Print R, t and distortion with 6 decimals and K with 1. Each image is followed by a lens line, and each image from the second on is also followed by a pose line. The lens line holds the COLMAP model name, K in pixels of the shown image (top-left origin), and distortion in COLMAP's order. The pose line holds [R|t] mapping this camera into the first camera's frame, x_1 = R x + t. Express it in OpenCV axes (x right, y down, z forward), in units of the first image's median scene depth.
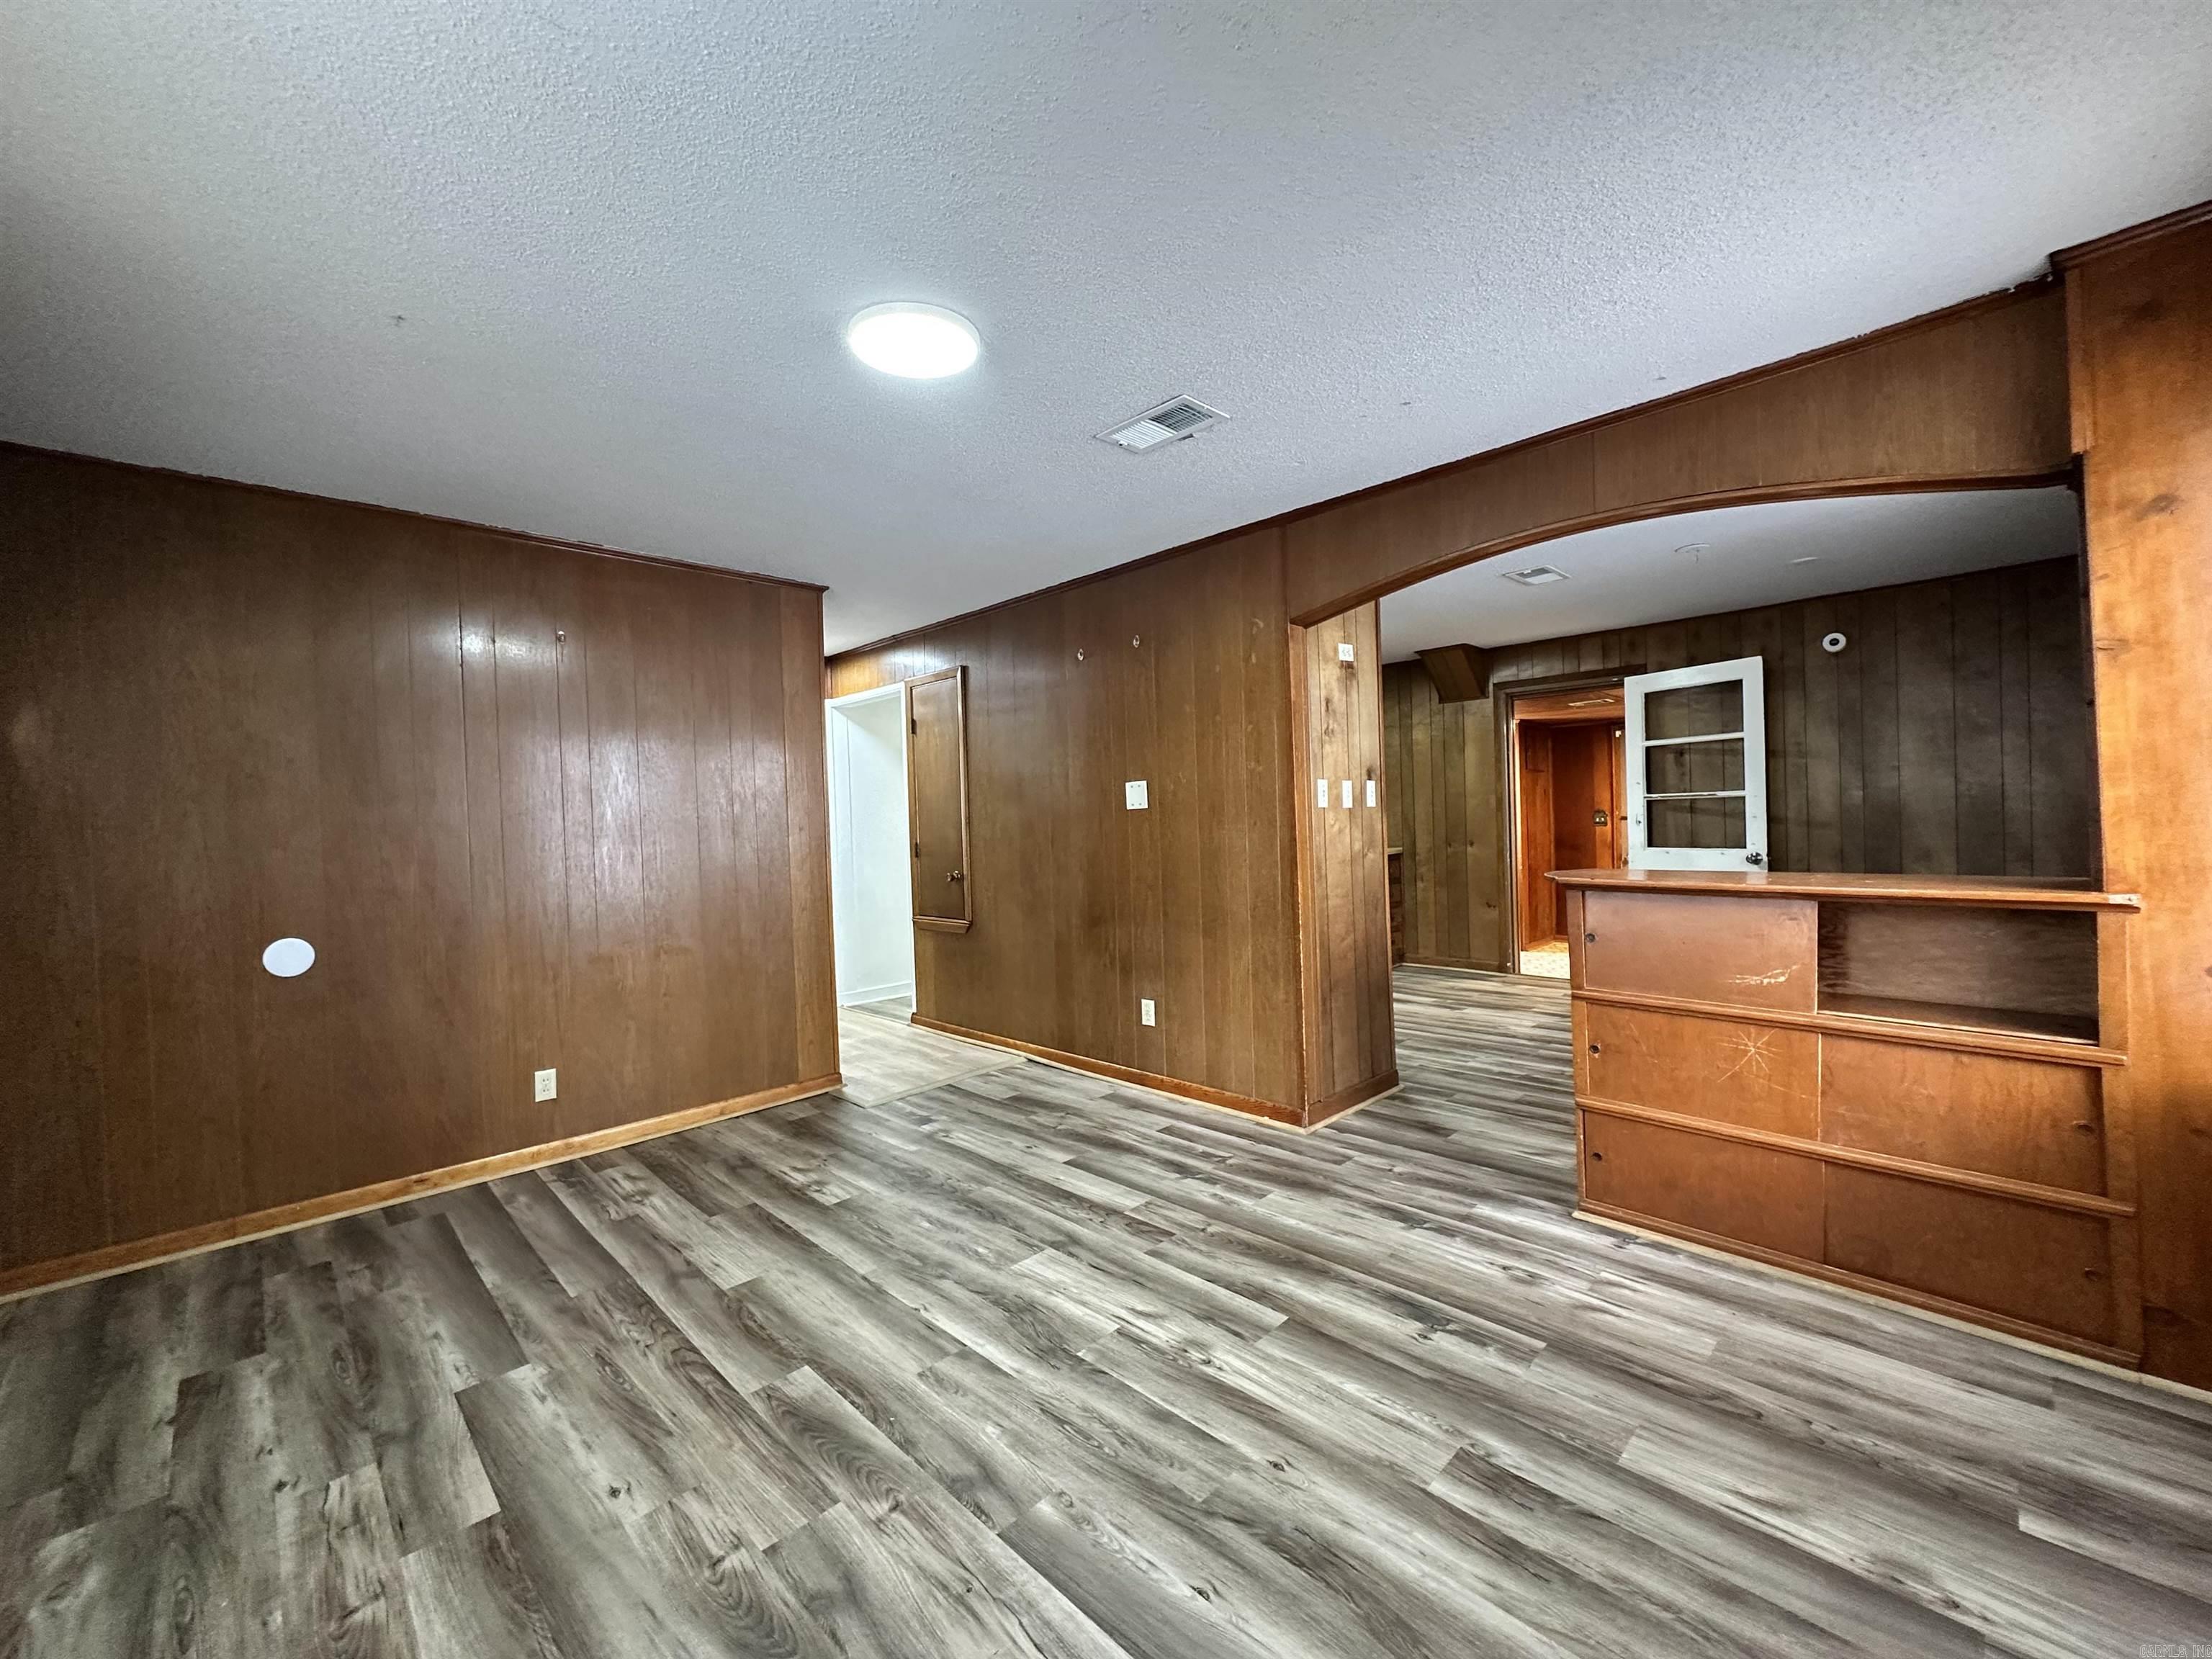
lens RADIAL K [[883.1, 0, 1106.9], [0, 883.1, 831.2], [0, 0, 1]] dist [-0.003743, 0.000463]
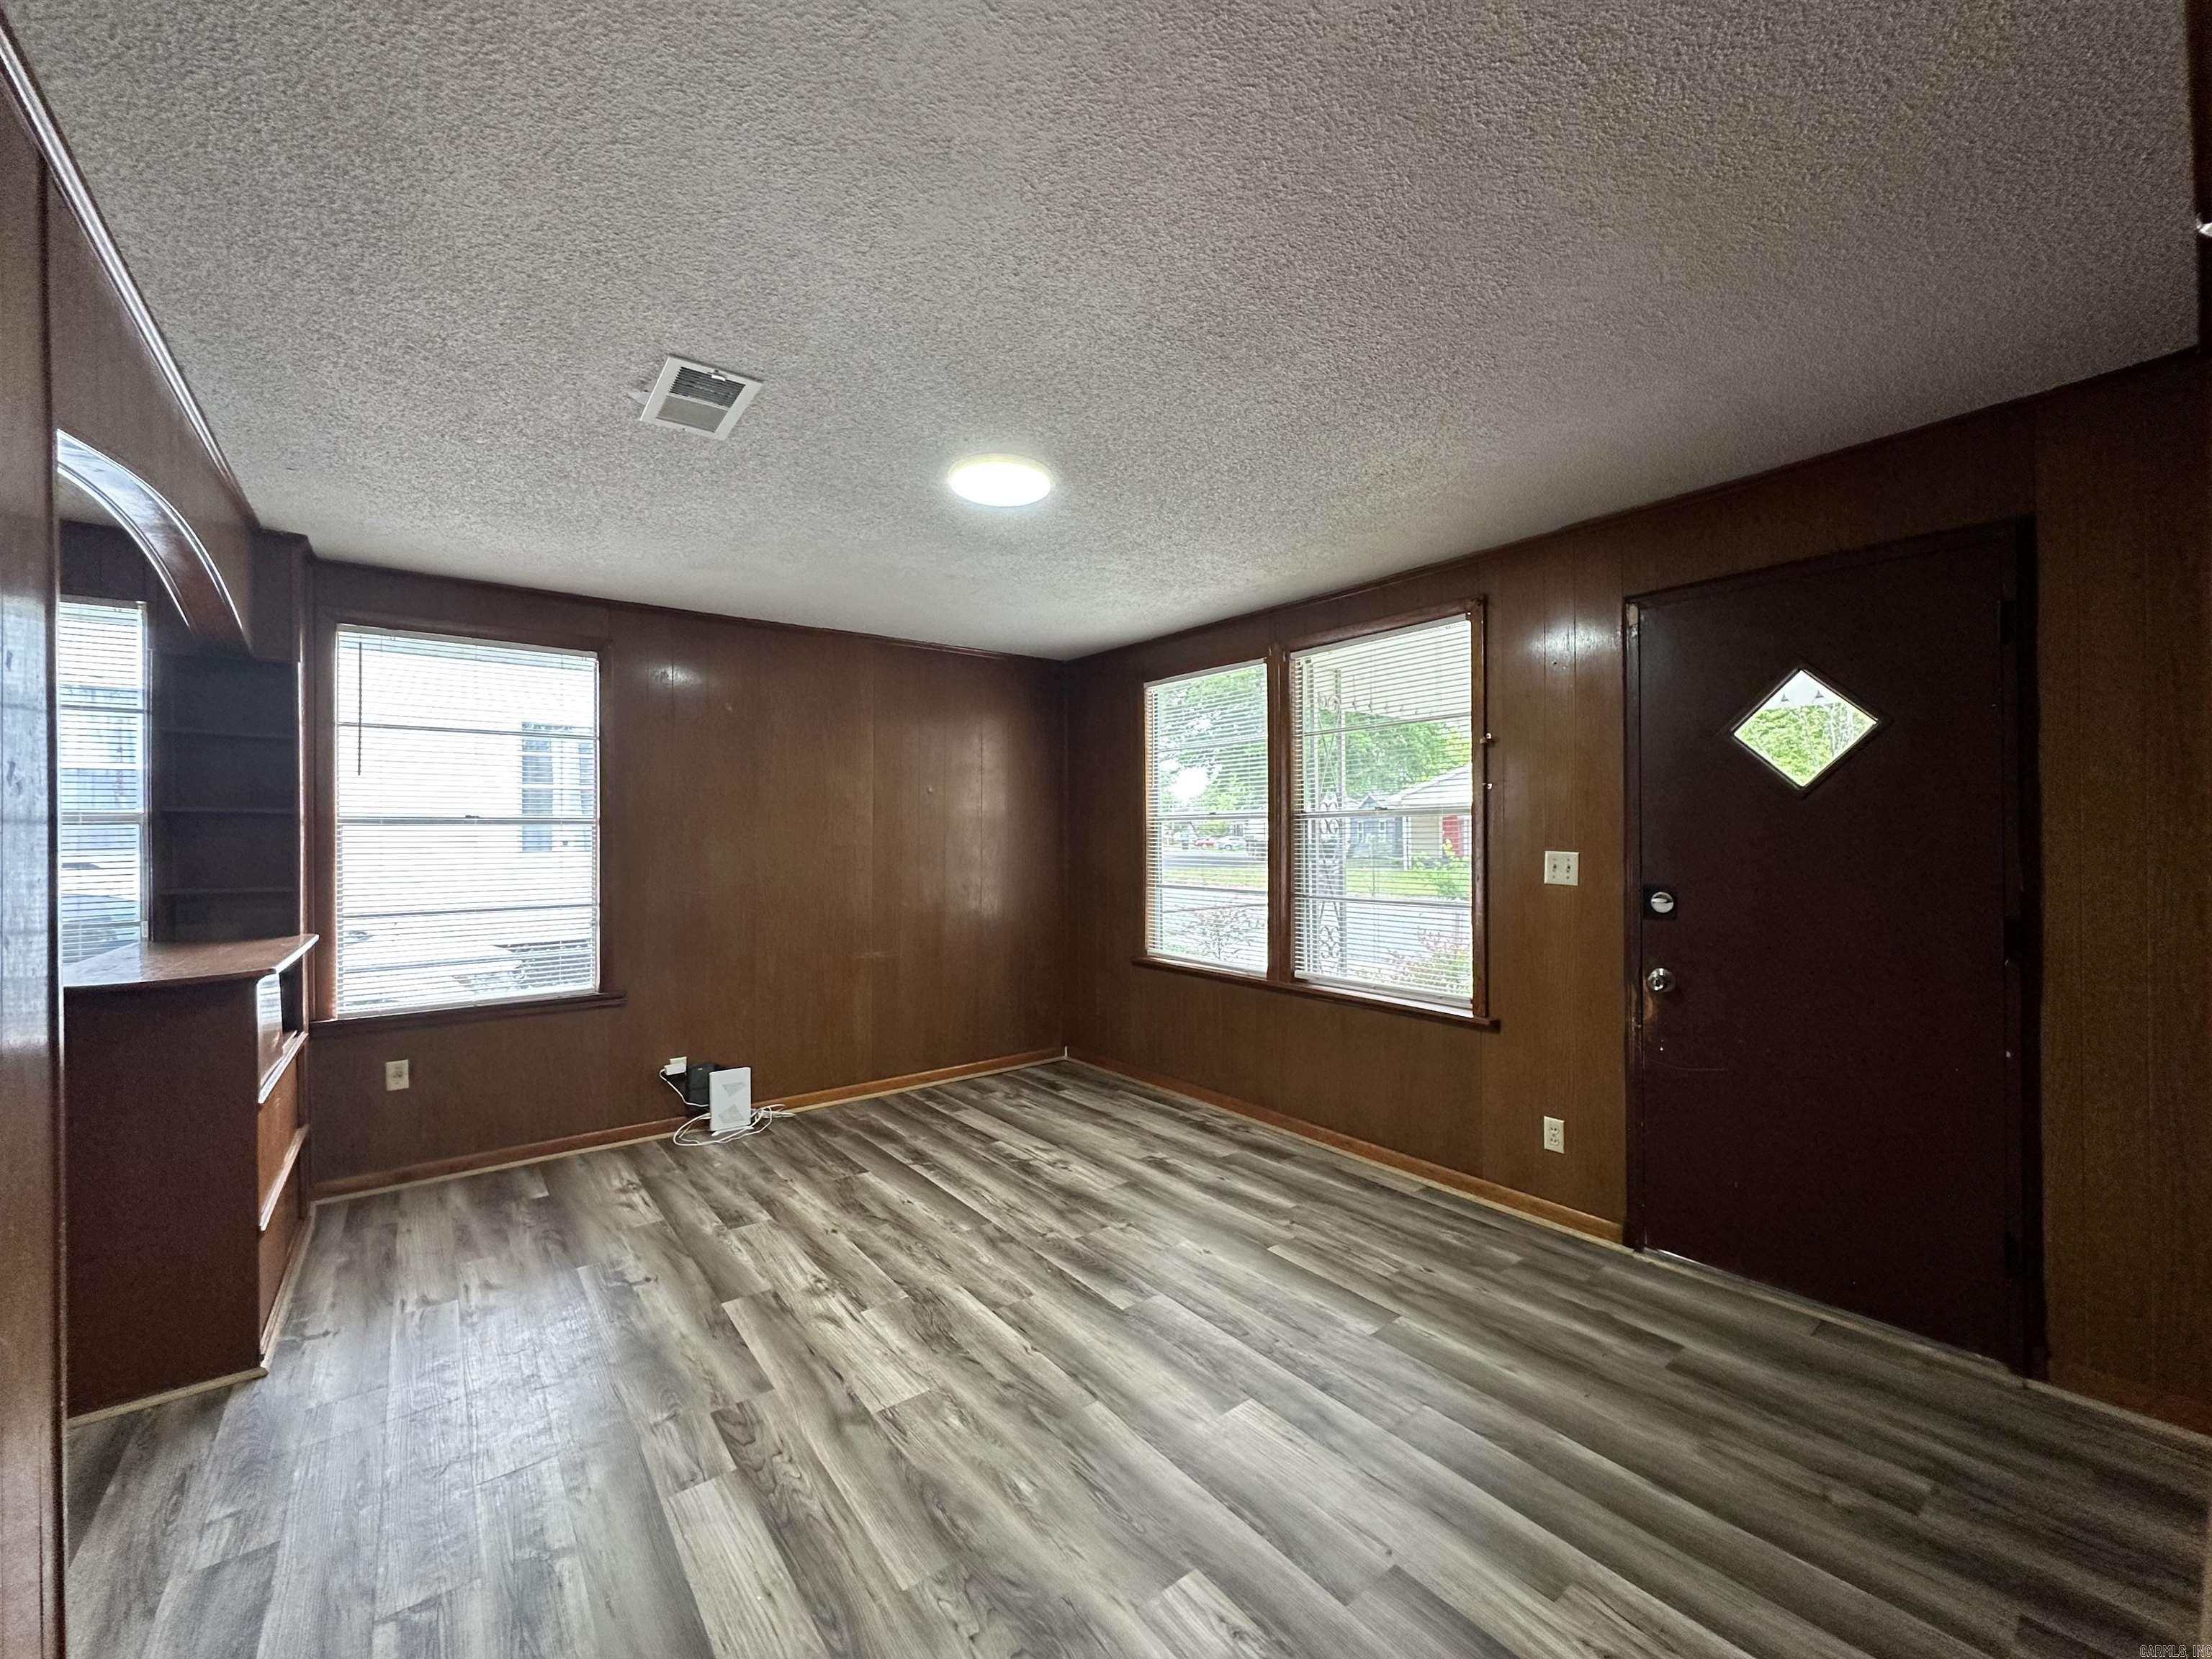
lens RADIAL K [[883.1, 0, 1106.9], [0, 883.1, 831.2], [0, 0, 1]] dist [-0.003743, 0.000463]
pose [[-0.992126, 0.039415, 0.118879, -0.369889], [0.040391, 0.999167, 0.005809, -0.048740], [-0.118551, 0.010565, -0.992892, 1.663283]]
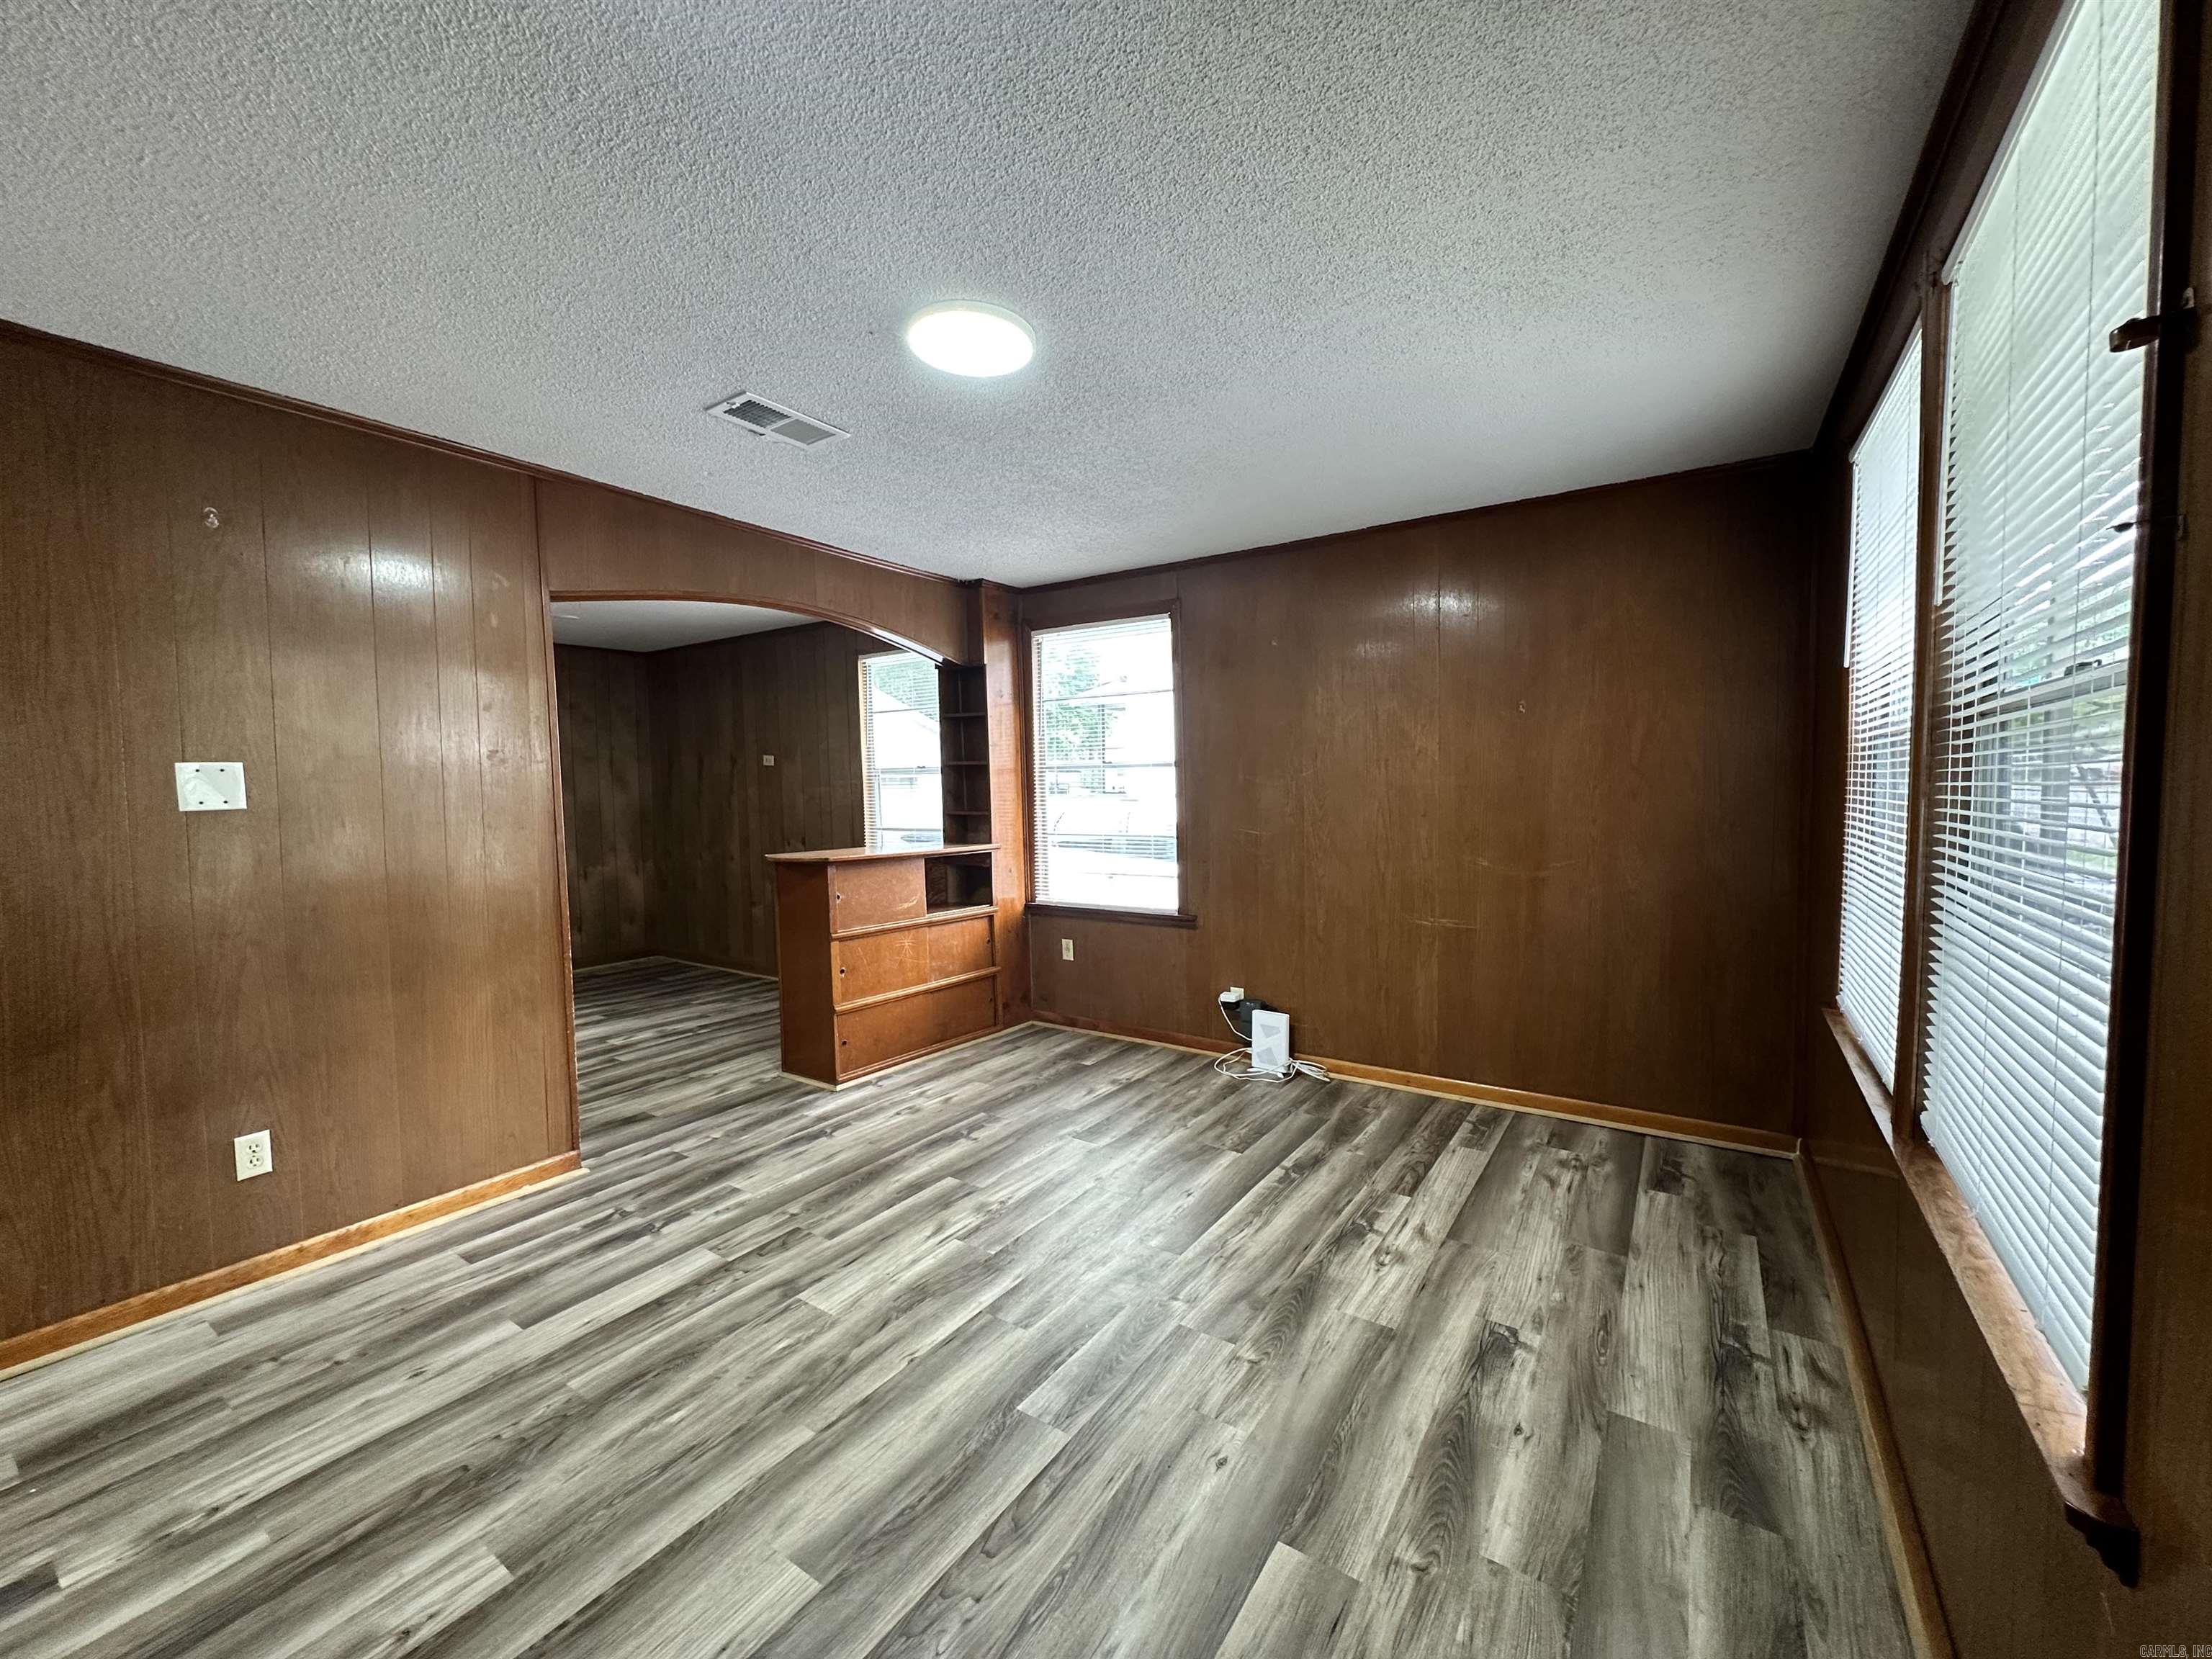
lens RADIAL K [[883.1, 0, 1106.9], [0, 883.1, 831.2], [0, 0, 1]] dist [-0.003743, 0.000463]
pose [[-0.197573, -0.014772, 0.980177, -0.937700], [0.034646, 0.999157, 0.022041, -0.006308], [-0.979676, 0.038313, -0.196895, 0.801301]]
